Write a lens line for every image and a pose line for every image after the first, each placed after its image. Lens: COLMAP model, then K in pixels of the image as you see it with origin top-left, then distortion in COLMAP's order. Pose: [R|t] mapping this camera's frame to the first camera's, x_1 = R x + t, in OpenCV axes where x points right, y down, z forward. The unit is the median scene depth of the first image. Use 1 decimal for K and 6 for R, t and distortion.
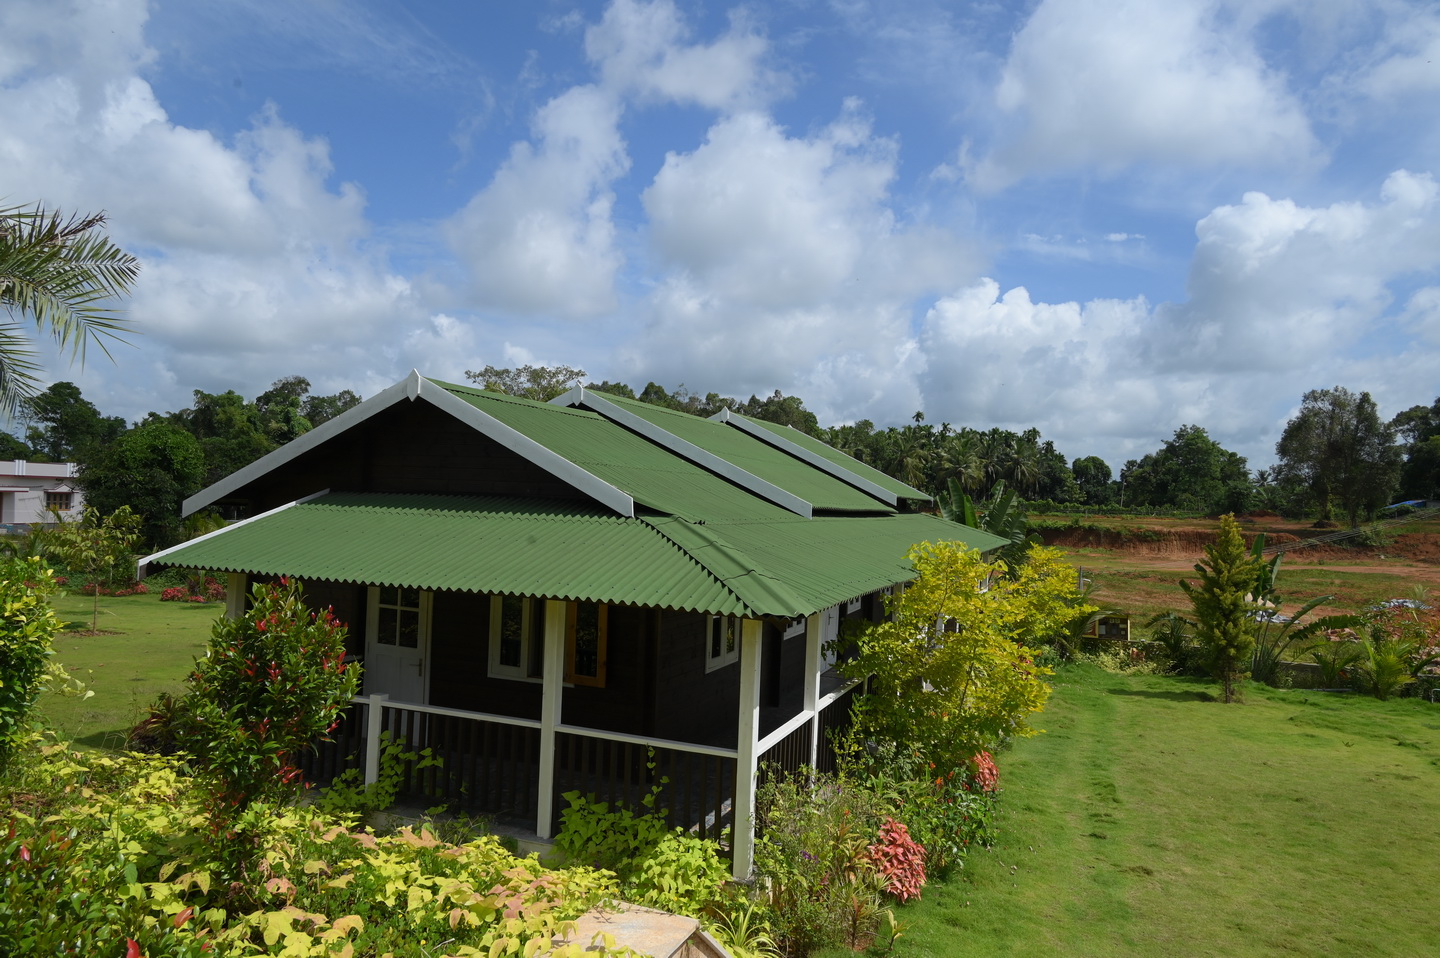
lens RADIAL K [[953.3, 0, 720.0], [0, 953.3, 479.0], [0, 0, 1]] dist [-0.008680, 0.001813]
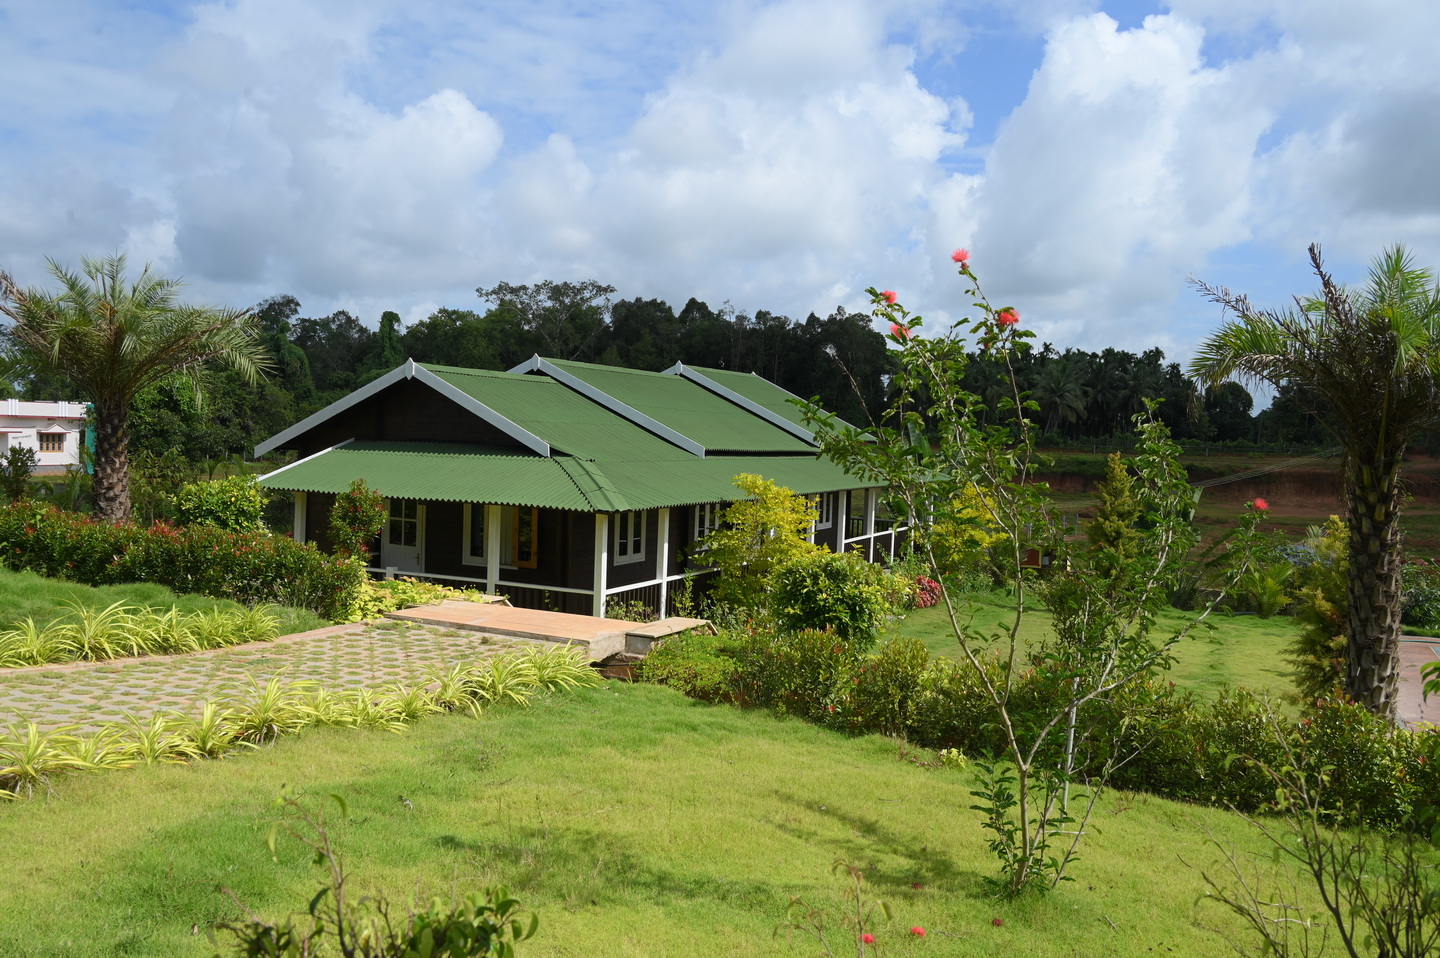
lens RADIAL K [[1211.8, 0, 720.0], [0, 1211.8, 479.0], [0, 0, 1]] dist [0.005358, -0.001327]
pose [[0.997515, -0.001385, -0.070436, 0.056618], [0.005485, 0.998299, 0.058046, -0.006511], [0.070236, -0.058288, 0.995826, -0.165422]]
